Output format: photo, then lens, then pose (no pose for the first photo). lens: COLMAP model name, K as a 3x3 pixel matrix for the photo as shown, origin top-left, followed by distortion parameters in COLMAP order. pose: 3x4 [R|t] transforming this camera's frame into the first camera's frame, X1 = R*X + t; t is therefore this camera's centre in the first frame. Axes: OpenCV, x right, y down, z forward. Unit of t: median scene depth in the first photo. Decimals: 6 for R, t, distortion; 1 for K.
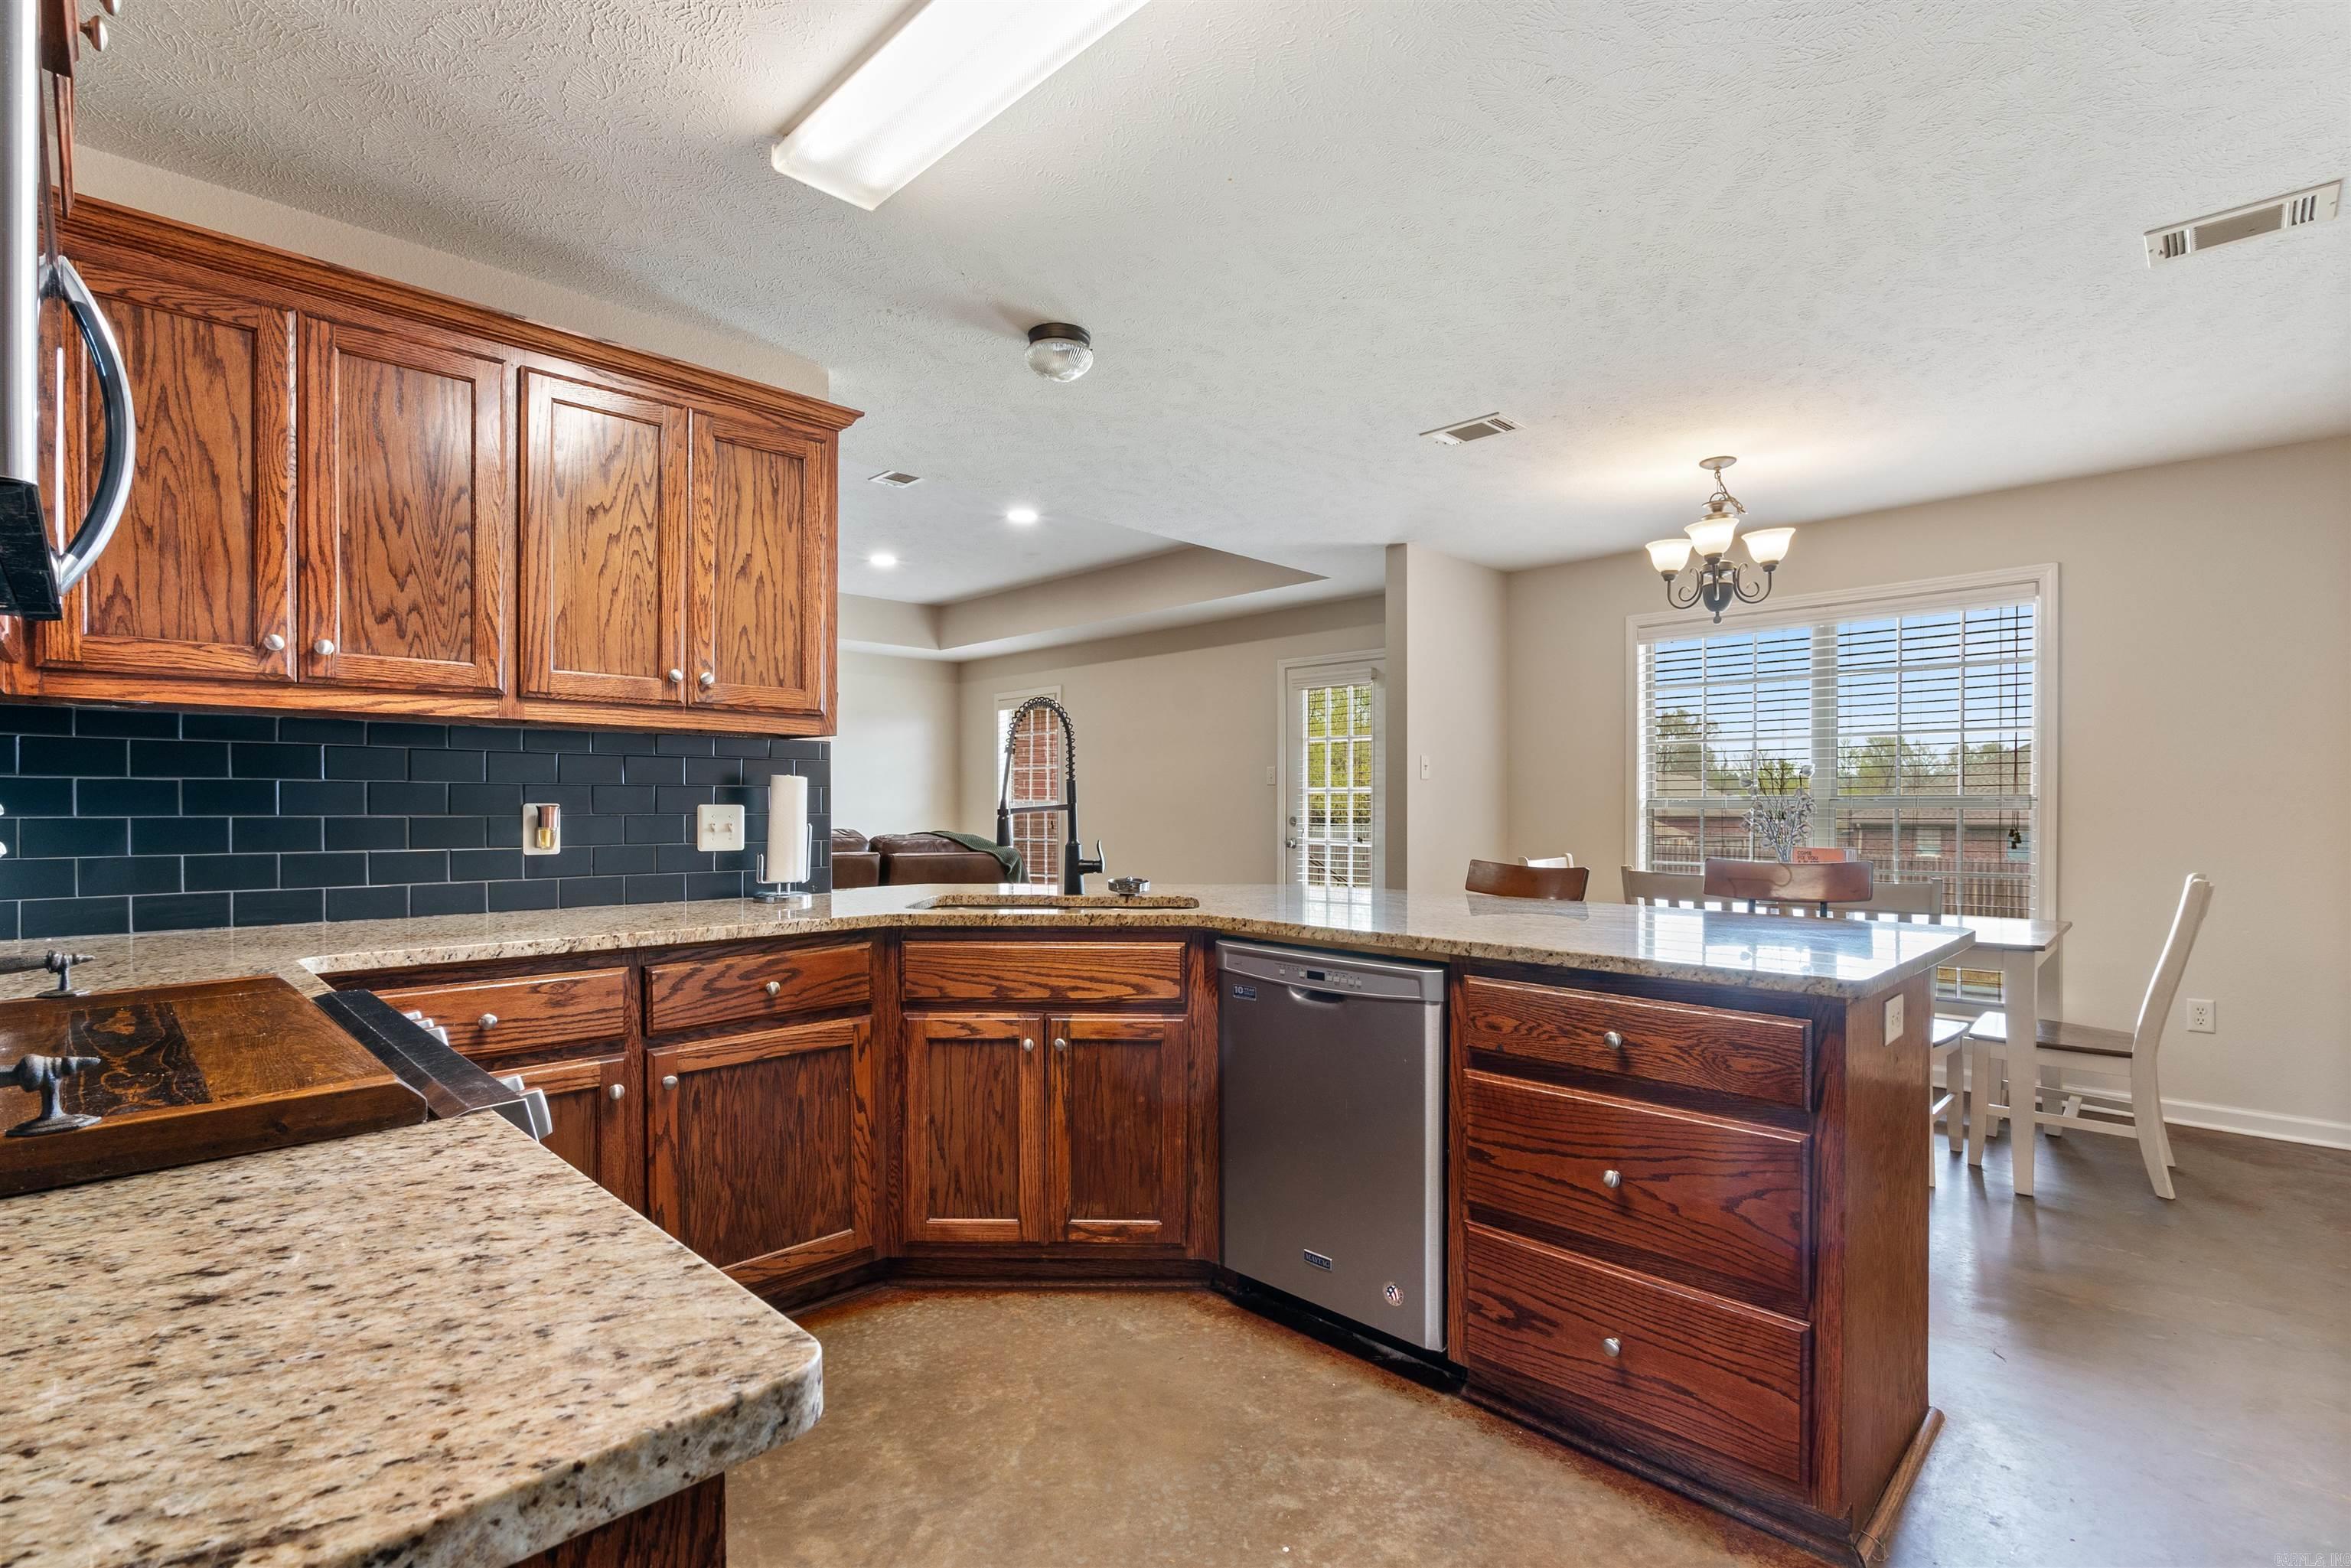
lens RADIAL K [[1100.1, 0, 1165.7], [0, 1100.1, 816.6], [0, 0, 1]] dist [-0.001964, 0.000660]
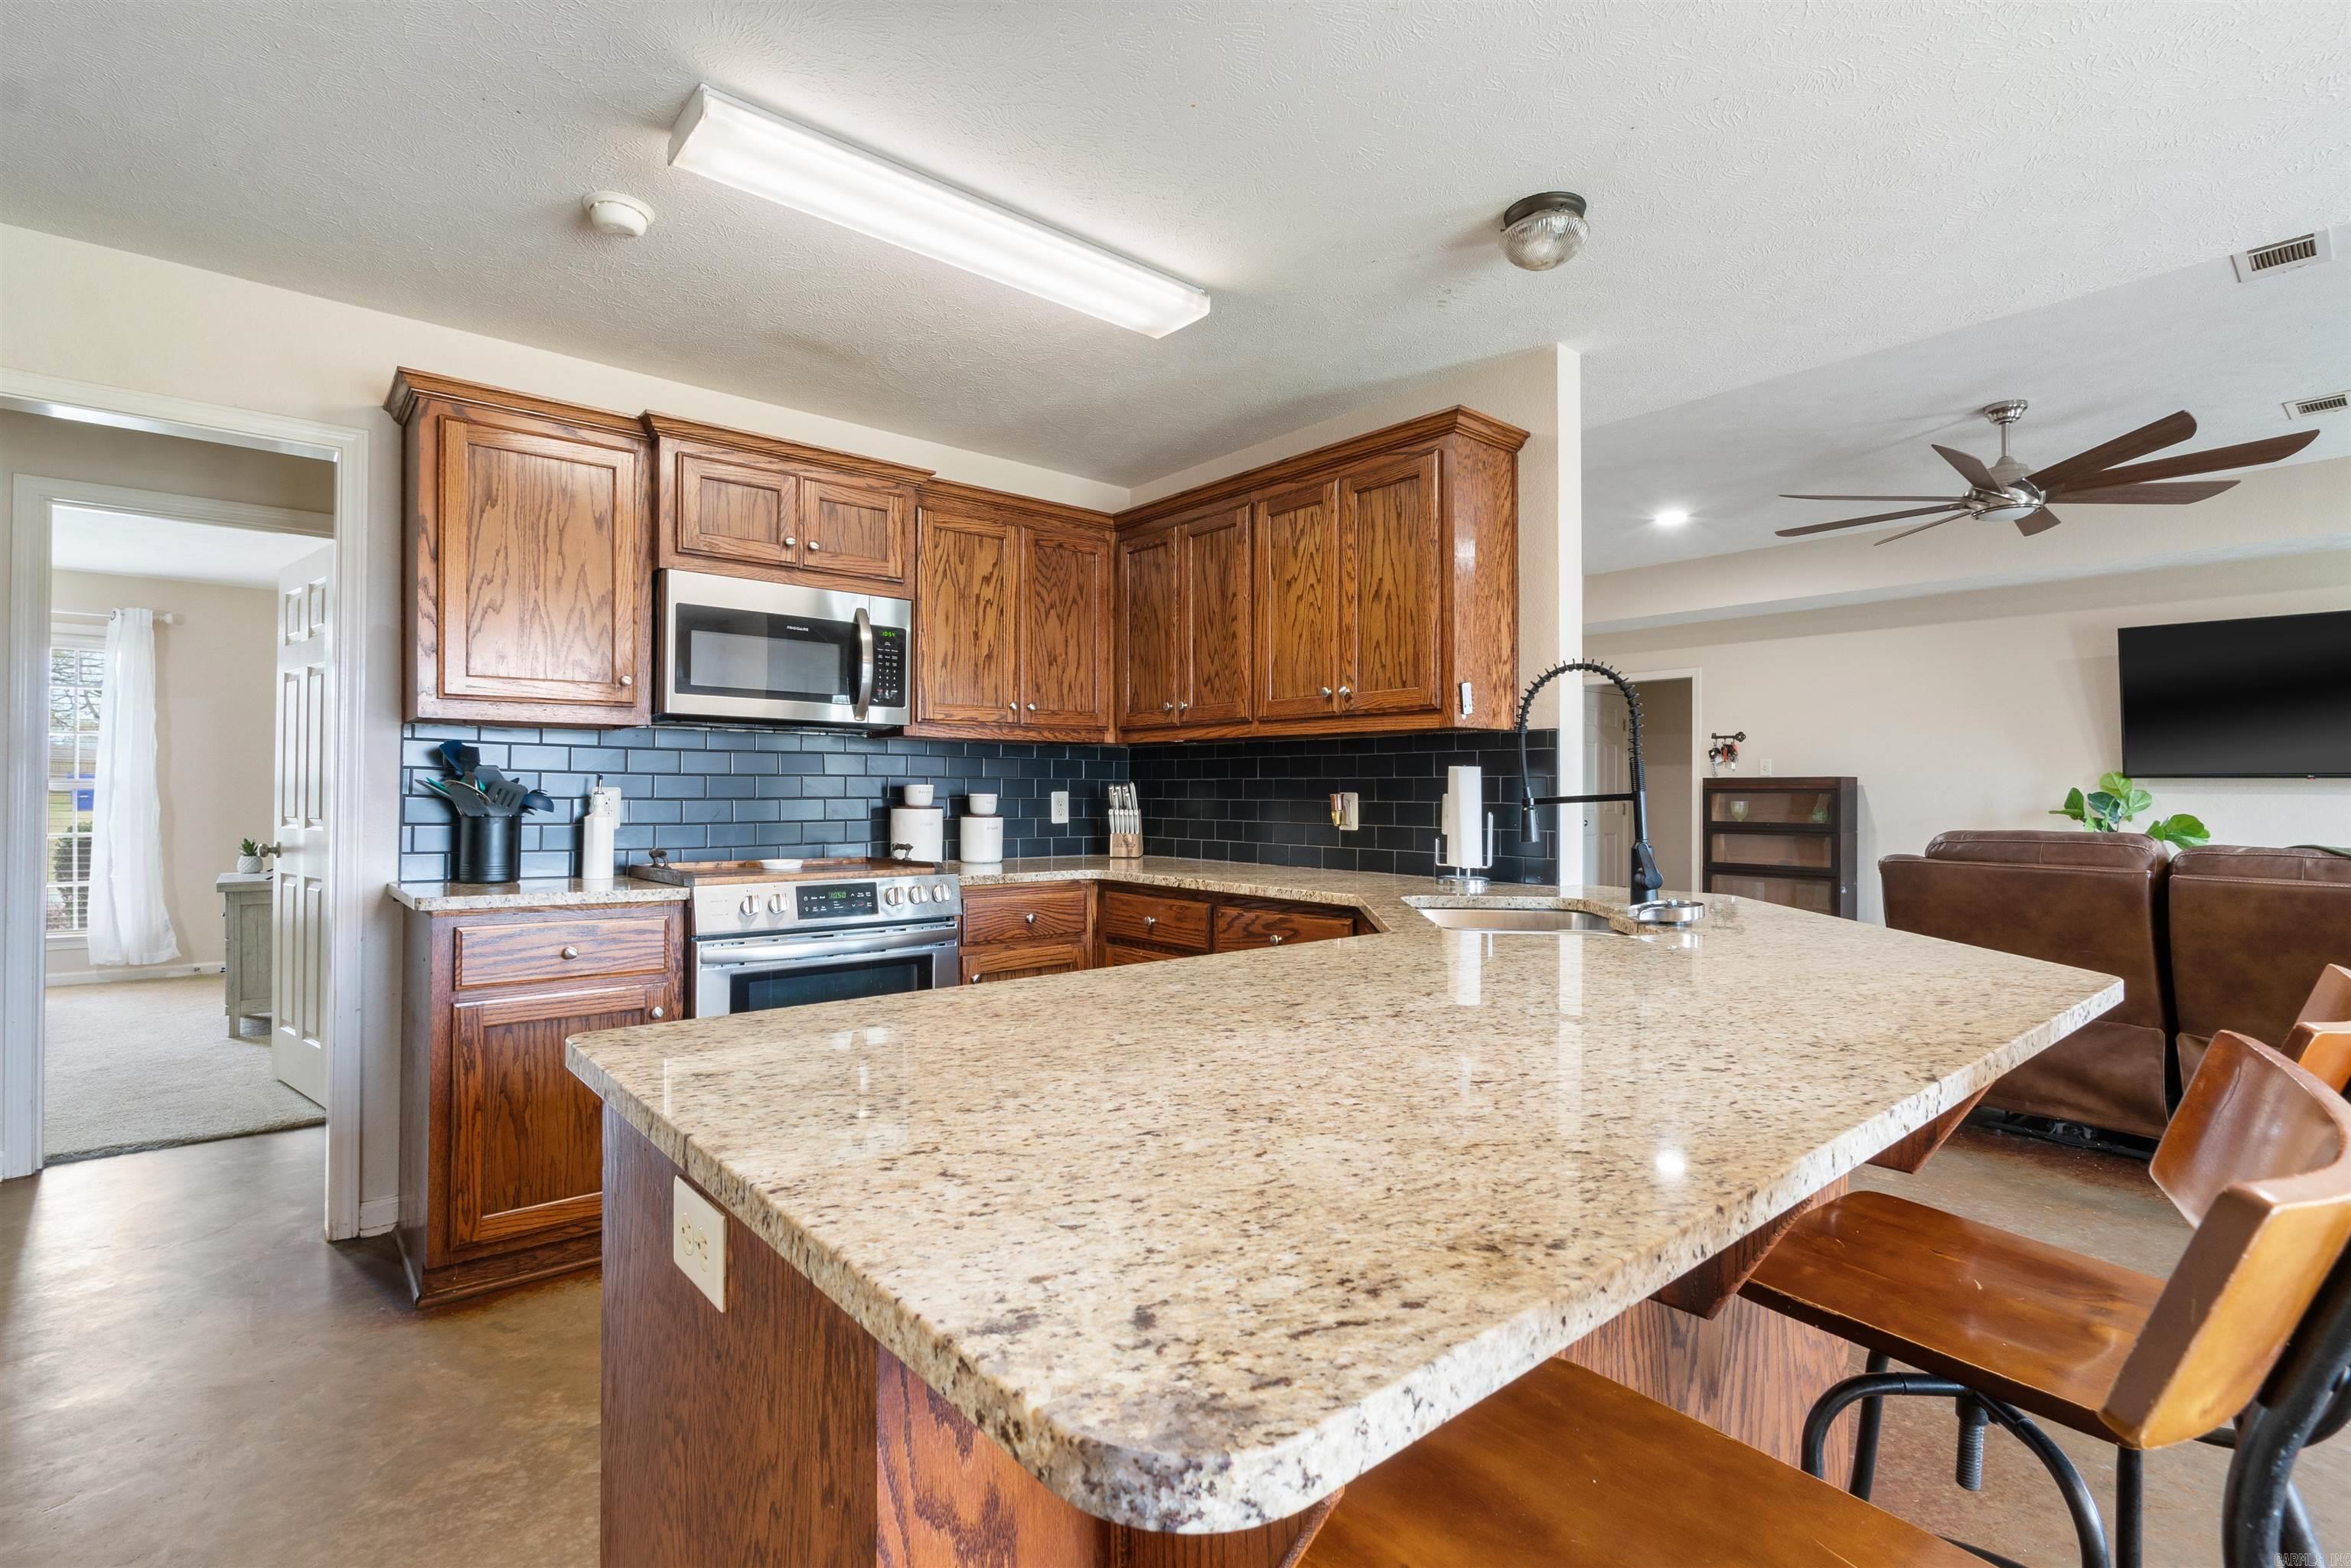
lens RADIAL K [[1089.6, 0, 1166.4], [0, 1089.6, 788.7], [0, 0, 1]] dist [-0.005565, 0.000852]
pose [[-0.074601, -0.005833, -0.997196, 0.824565], [-0.015708, 0.999866, -0.004673, -0.007240], [0.997090, 0.015315, -0.074682, 0.904373]]
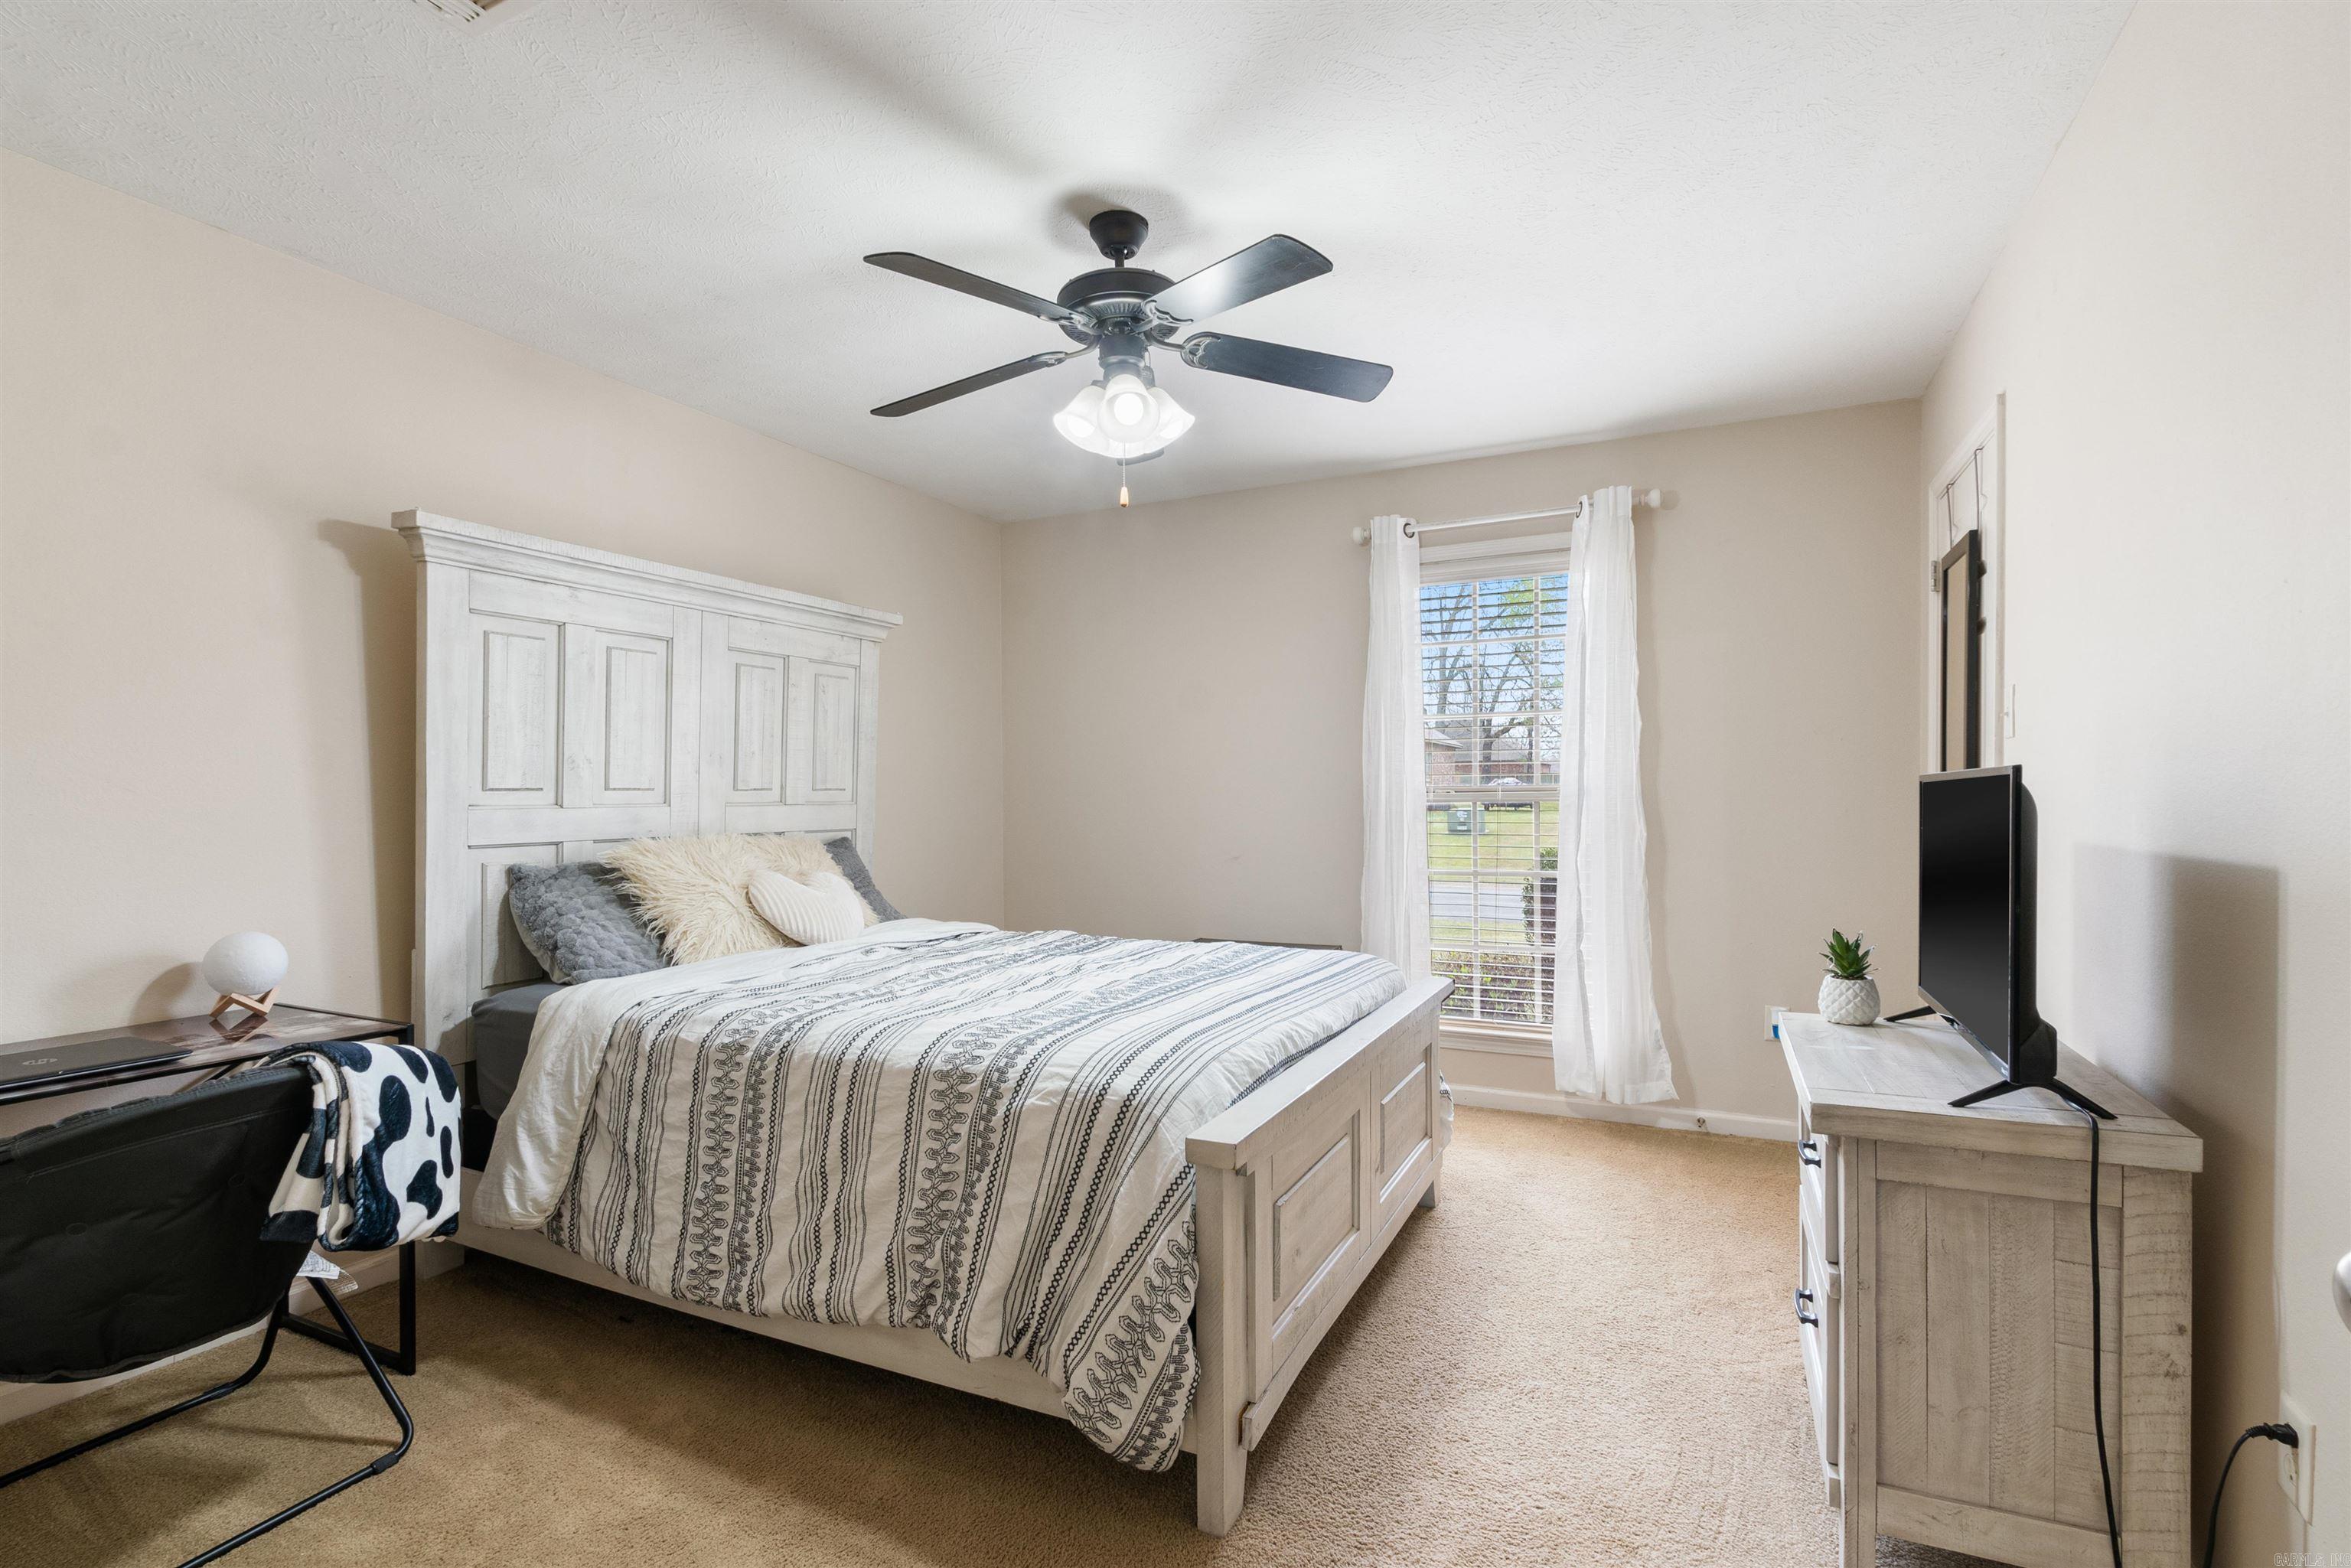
lens RADIAL K [[1089.6, 0, 1166.4], [0, 1089.6, 788.7], [0, 0, 1]] dist [-0.005565, 0.000852]
pose [[-0.942220, -0.004720, -0.334961, -0.437811], [-0.005046, 0.999987, 0.000102, 0.007400], [0.334956, 0.001786, -0.942232, -0.473799]]
